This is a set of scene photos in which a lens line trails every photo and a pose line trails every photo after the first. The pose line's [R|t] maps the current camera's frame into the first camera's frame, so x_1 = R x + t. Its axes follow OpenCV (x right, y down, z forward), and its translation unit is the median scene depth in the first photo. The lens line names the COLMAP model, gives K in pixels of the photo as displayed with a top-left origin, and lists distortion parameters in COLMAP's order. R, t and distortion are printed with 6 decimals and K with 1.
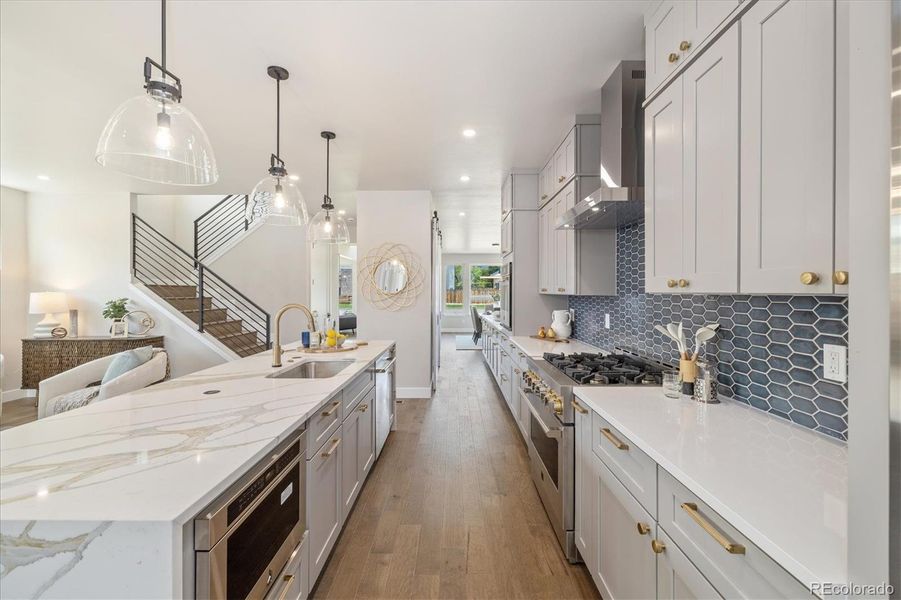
lens RADIAL K [[380.7, 0, 451.1], [0, 380.7, 292.5], [0, 0, 1]] dist [0.009588, -0.000062]
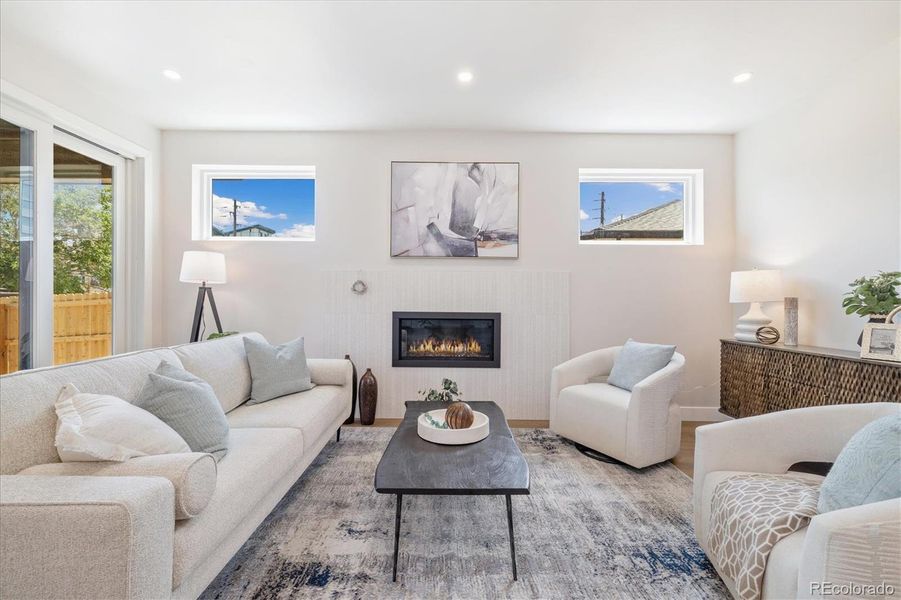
lens RADIAL K [[380.7, 0, 451.7], [0, 380.7, 297.5], [0, 0, 1]] dist [0.009588, -0.000062]
pose [[0.014413, -0.006998, -0.999872, -0.421684], [-0.003707, 0.999968, -0.007052, 0.051444], [0.999889, 0.003809, 0.014386, 0.491004]]
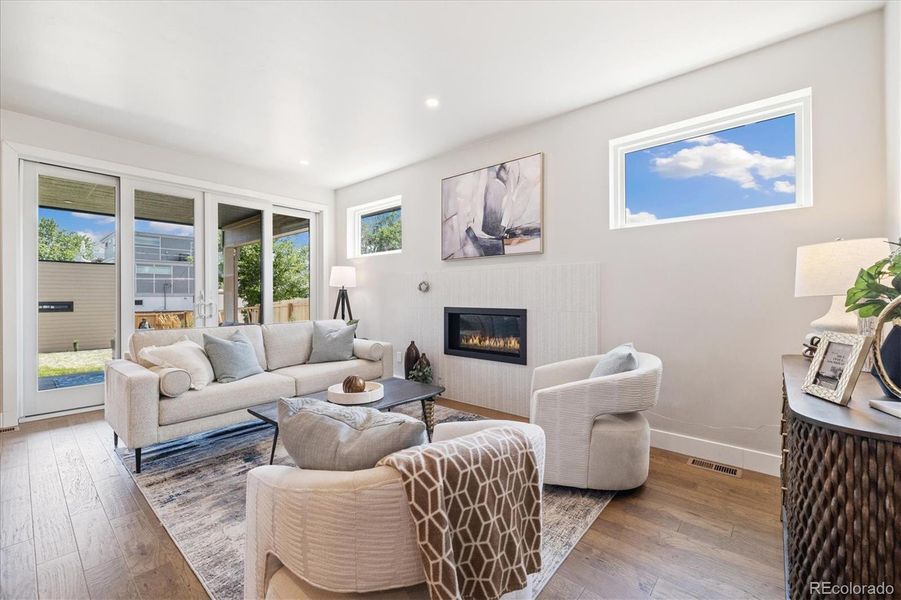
lens RADIAL K [[380.7, 0, 449.8], [0, 380.7, 294.4], [0, 0, 1]] dist [0.009588, -0.000062]
pose [[-0.645676, -0.006249, -0.763586, -0.499973], [0.001634, 0.999953, -0.009565, 0.053501], [0.763610, -0.007424, -0.645635, 0.905273]]
